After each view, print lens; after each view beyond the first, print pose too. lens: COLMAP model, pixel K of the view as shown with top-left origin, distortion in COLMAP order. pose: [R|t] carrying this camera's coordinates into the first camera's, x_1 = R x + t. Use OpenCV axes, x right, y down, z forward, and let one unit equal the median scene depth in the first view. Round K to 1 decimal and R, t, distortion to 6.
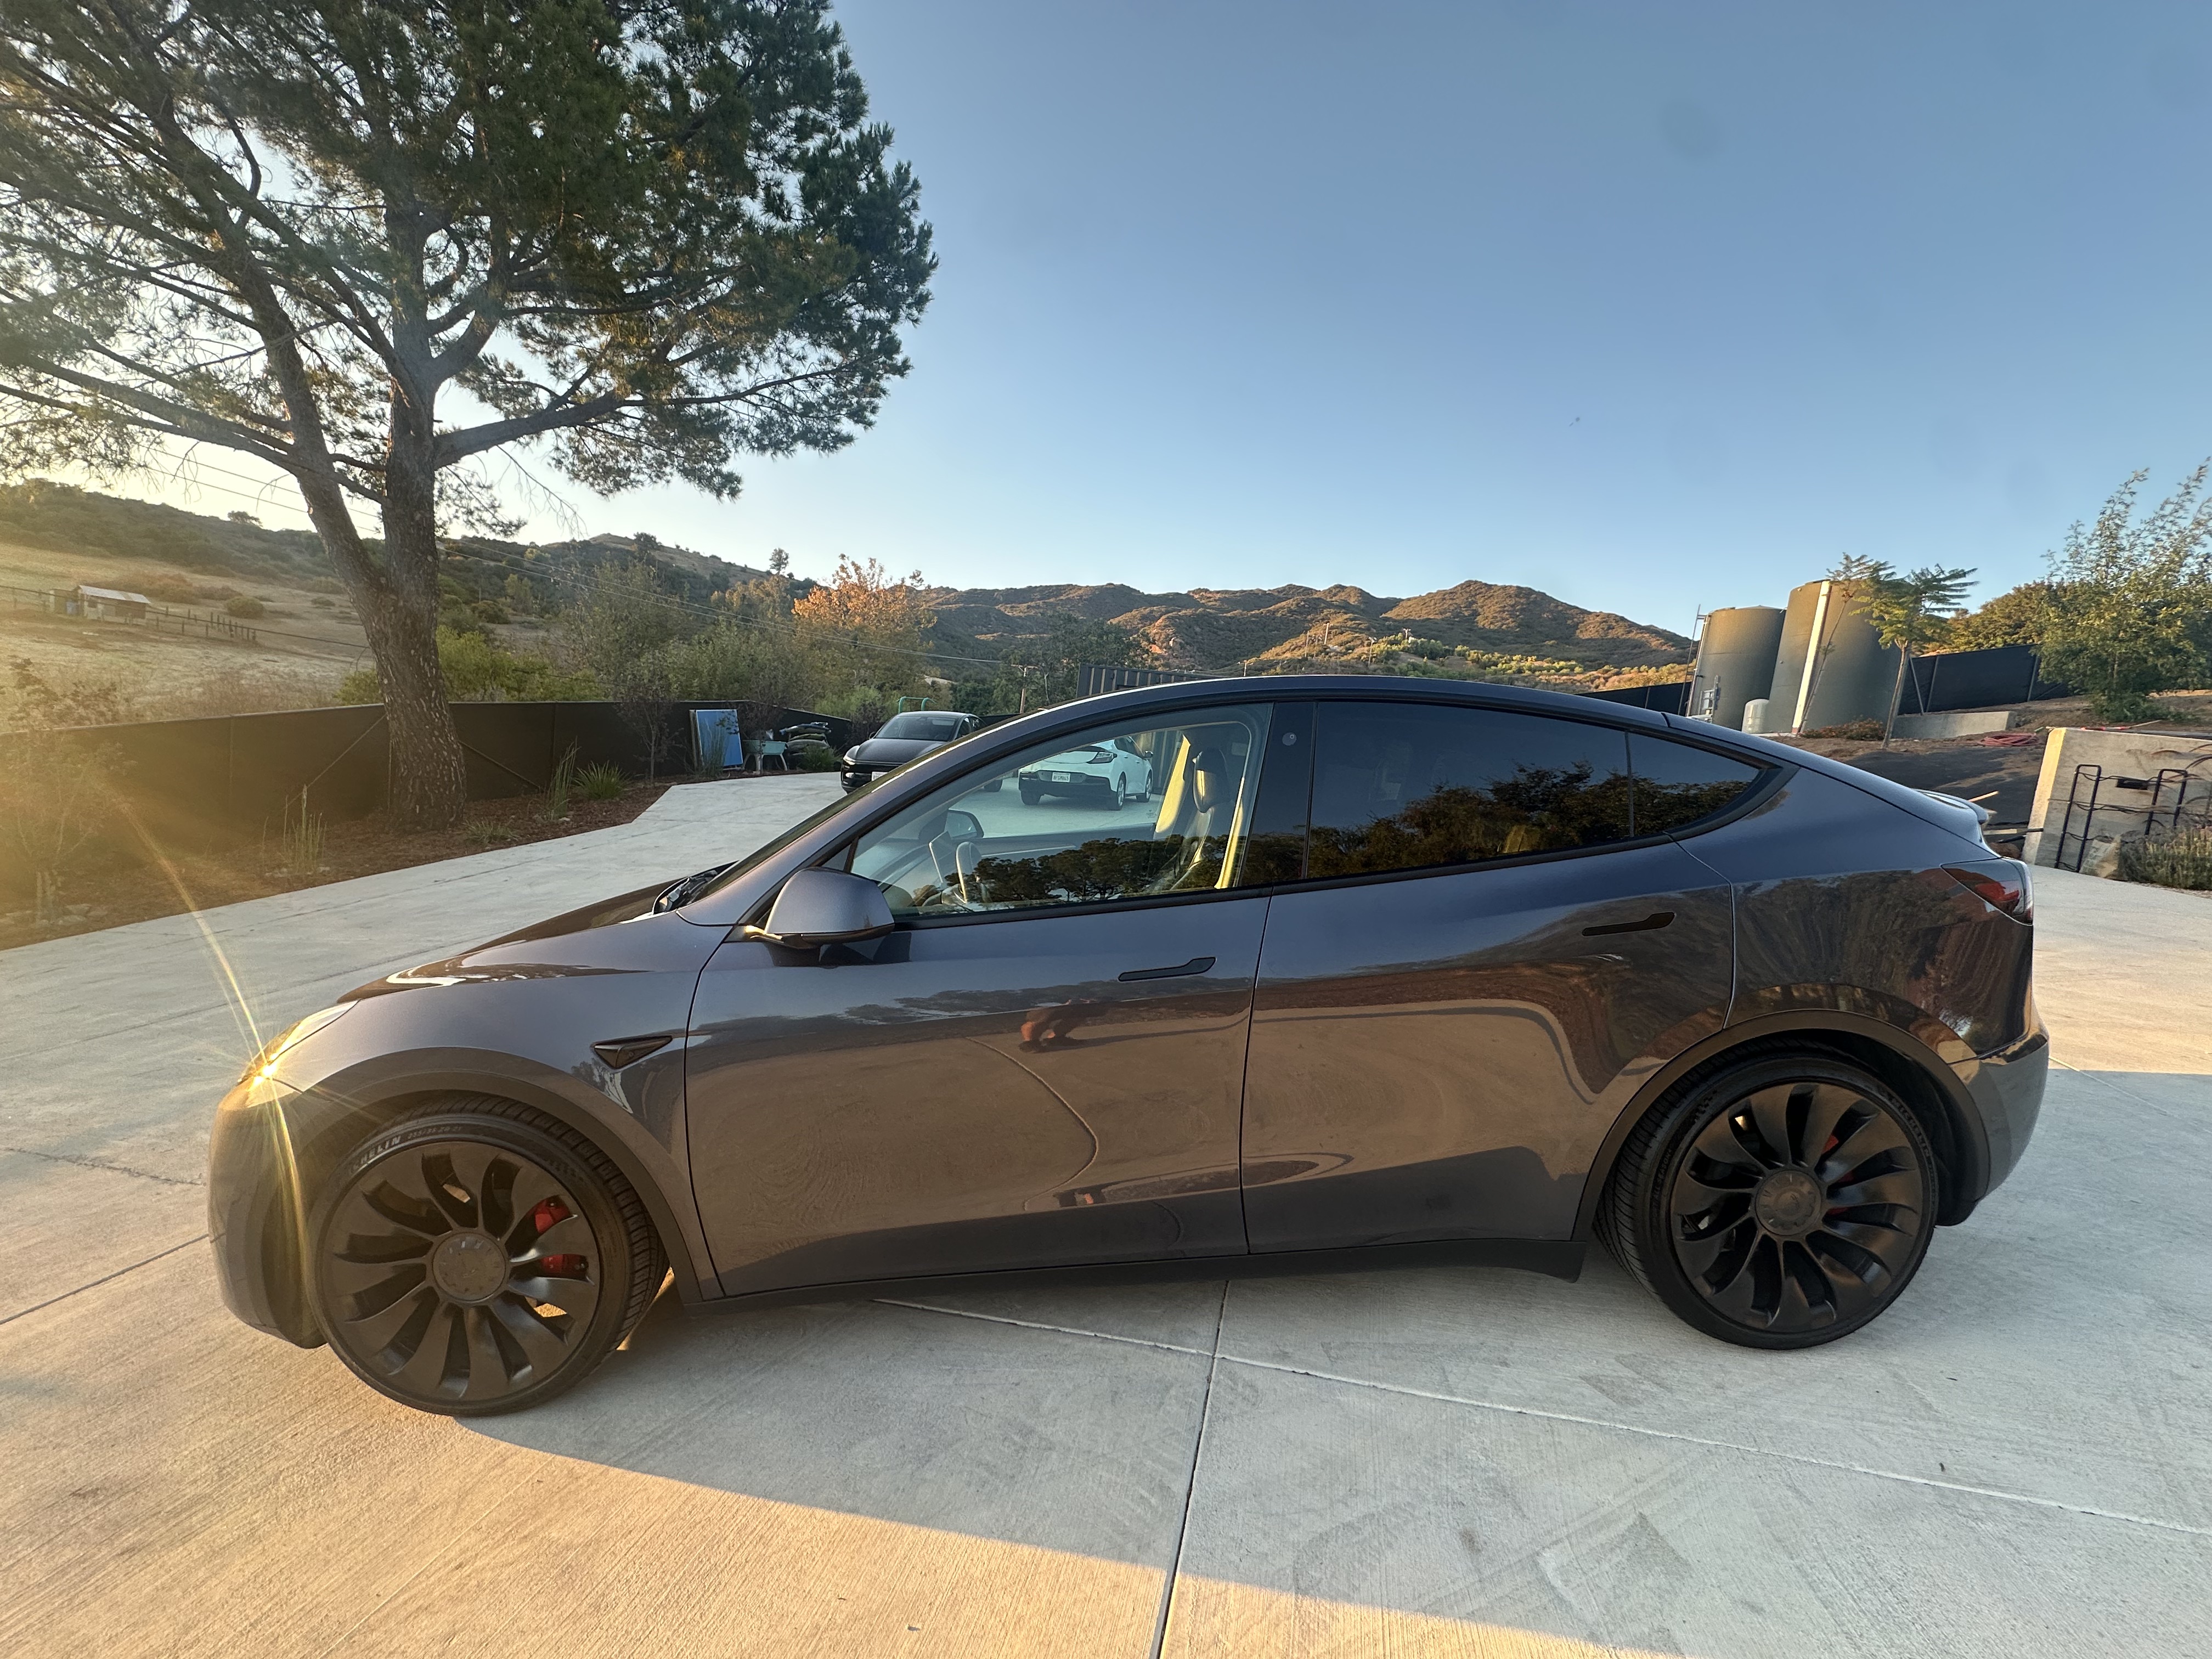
lens RADIAL K [[885.6, 0, 1105.7], [0, 885.6, 822.1], [0, 0, 1]] dist [-0.001211, 0.000624]
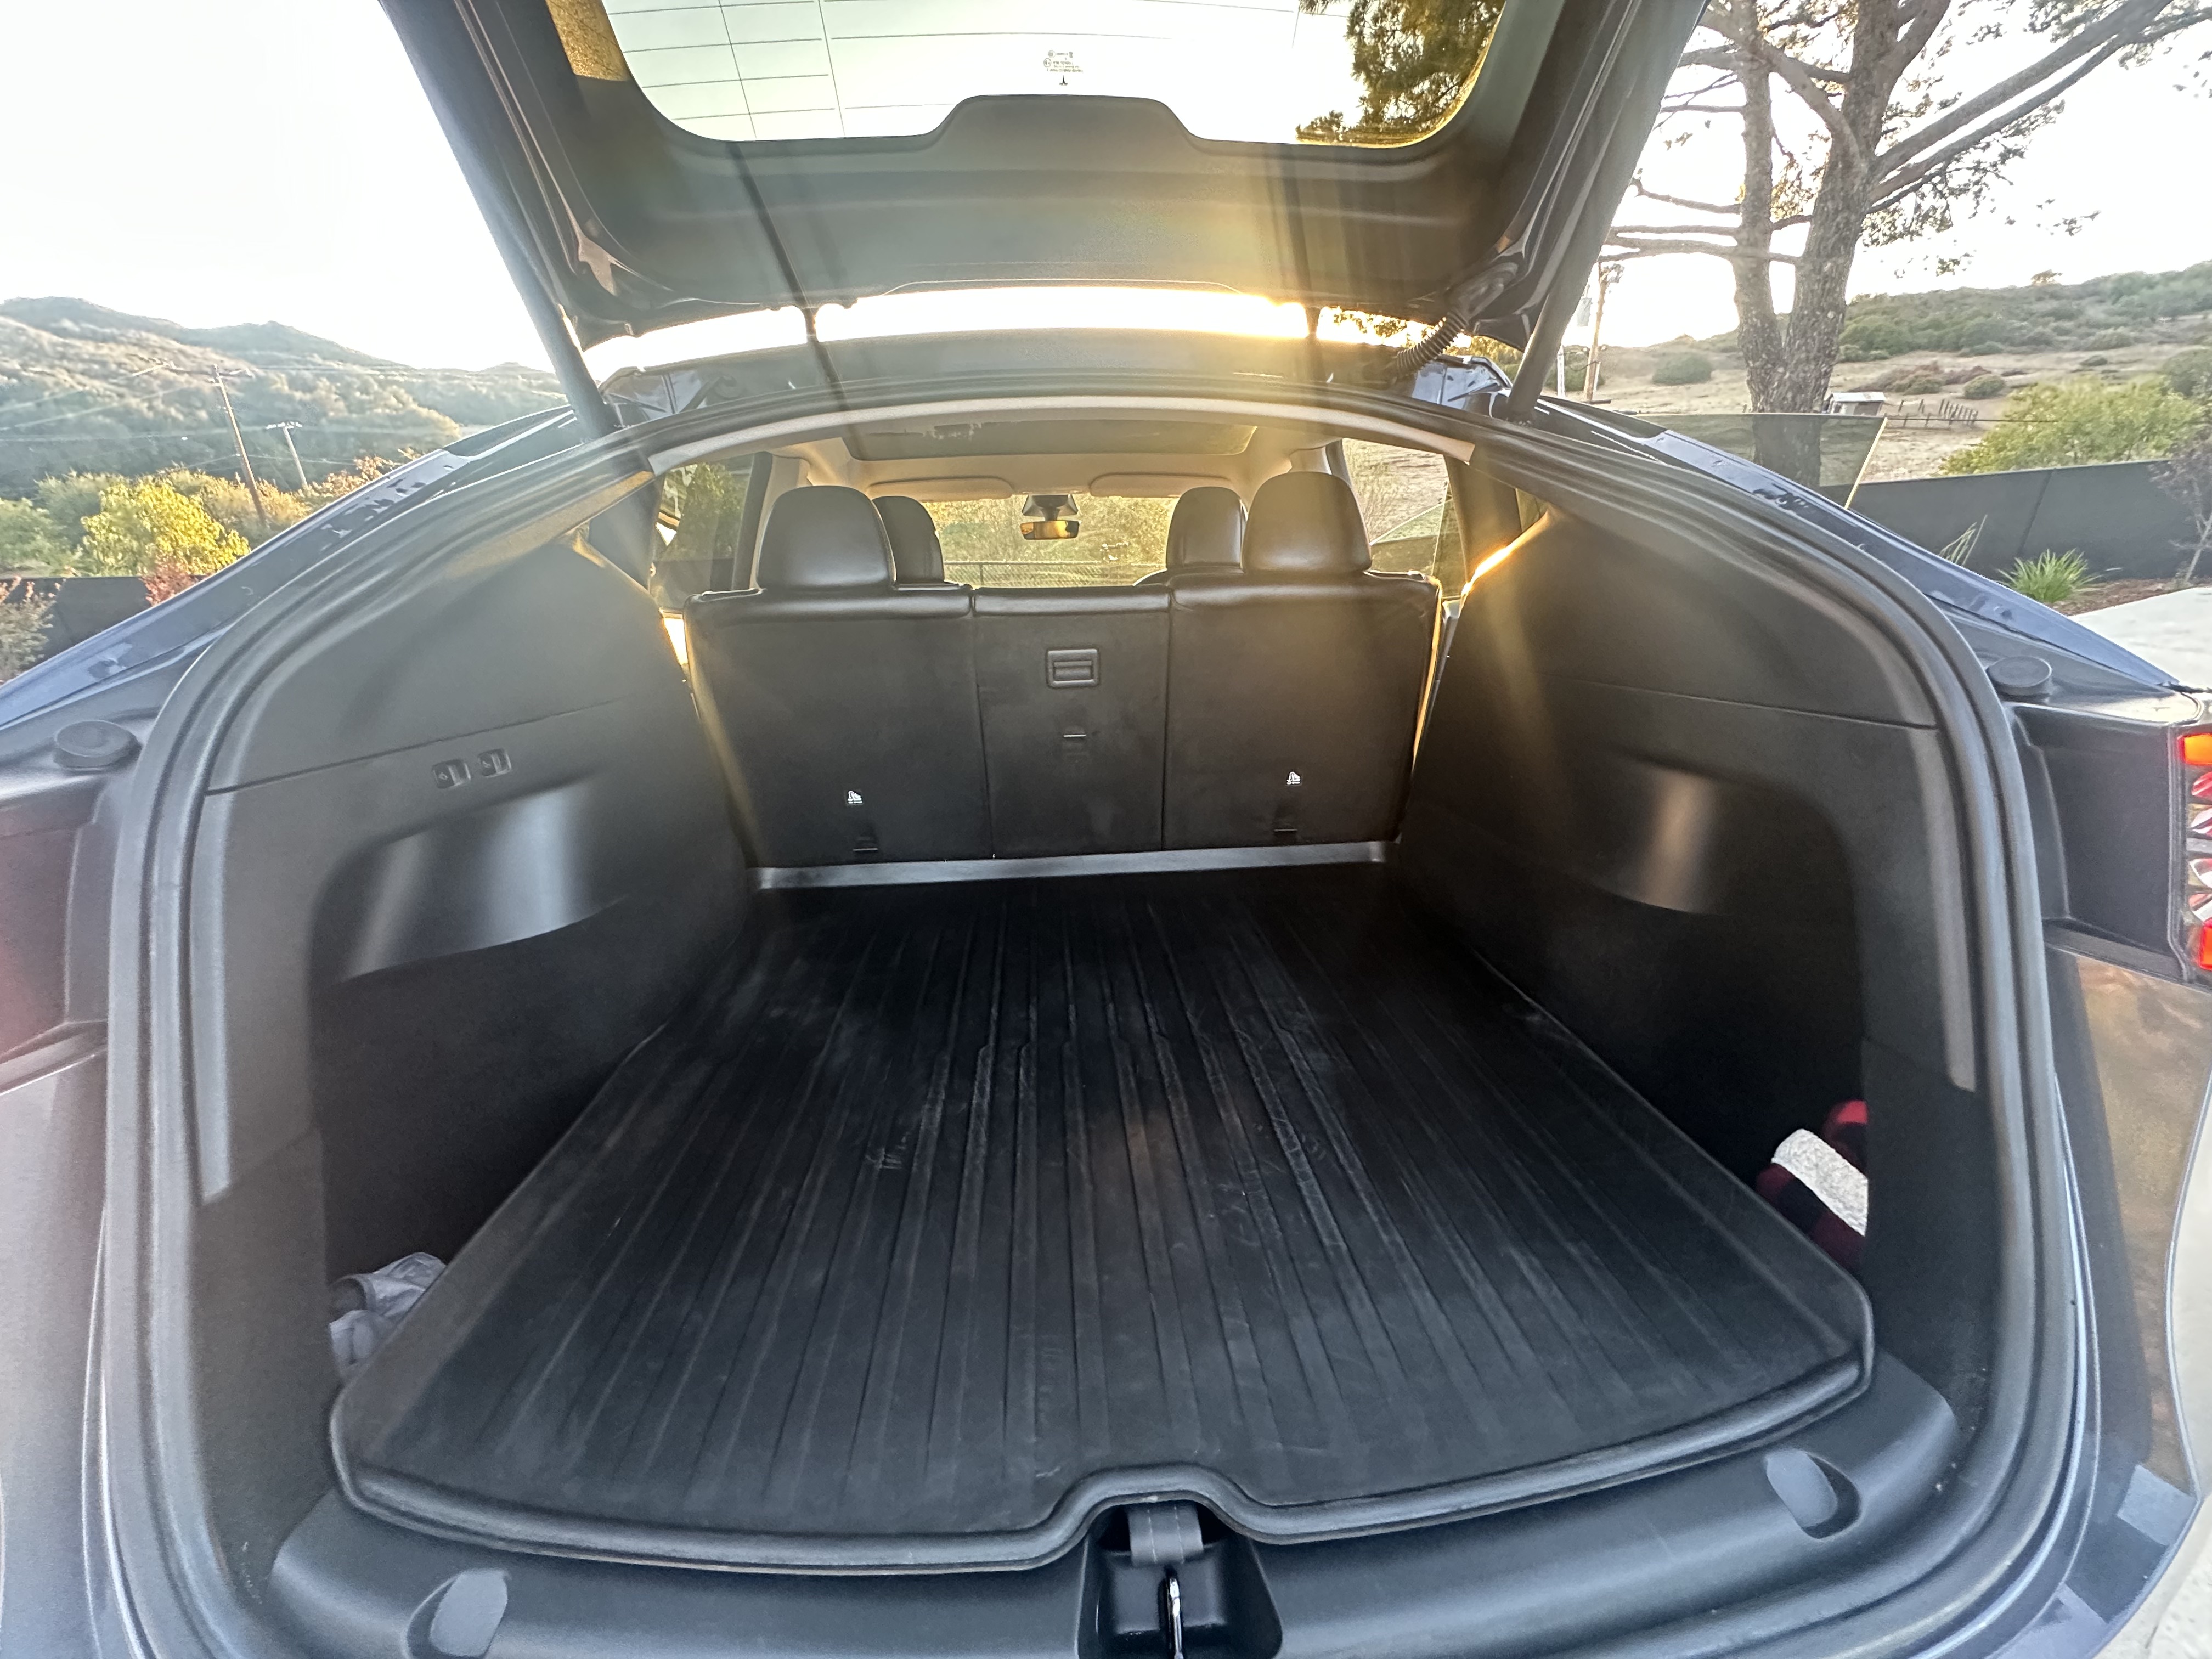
lens RADIAL K [[882.1, 0, 1104.3], [0, 882.1, 828.4], [0, 0, 1]] dist [-0.003003, 0.000125]
pose [[0.040104, 0.292959, -0.955284, 0.153274], [-0.066852, 0.954697, 0.289972, -0.004773], [0.996957, 0.052234, 0.057873, 0.162923]]
